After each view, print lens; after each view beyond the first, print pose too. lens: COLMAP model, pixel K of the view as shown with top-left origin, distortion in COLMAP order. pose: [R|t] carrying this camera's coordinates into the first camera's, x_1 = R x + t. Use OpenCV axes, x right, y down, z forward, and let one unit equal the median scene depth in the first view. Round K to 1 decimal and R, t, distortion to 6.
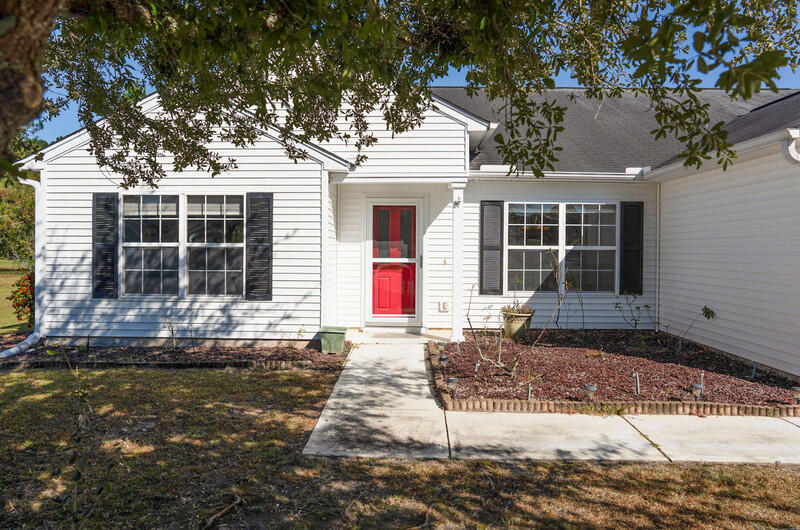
lens RADIAL K [[529.4, 0, 400.0], [0, 529.4, 265.0], [0, 0, 1]] dist [-0.050981, 0.057439]
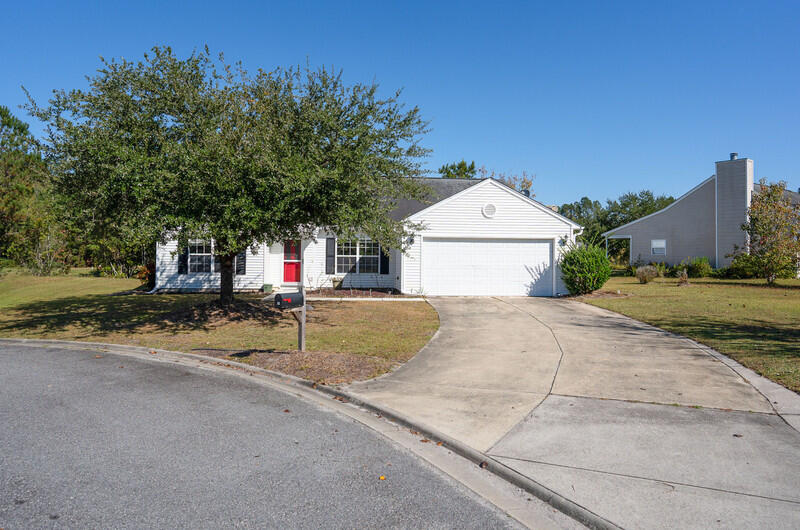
lens RADIAL K [[529.7, 0, 402.6], [0, 529.7, 250.9], [0, 0, 1]] dist [-0.047613, 0.054243]
pose [[0.991109, 0.003997, 0.132995, 0.204099], [0.002350, 0.998867, -0.047530, 0.075601], [-0.133035, 0.047420, 0.989976, -1.848514]]
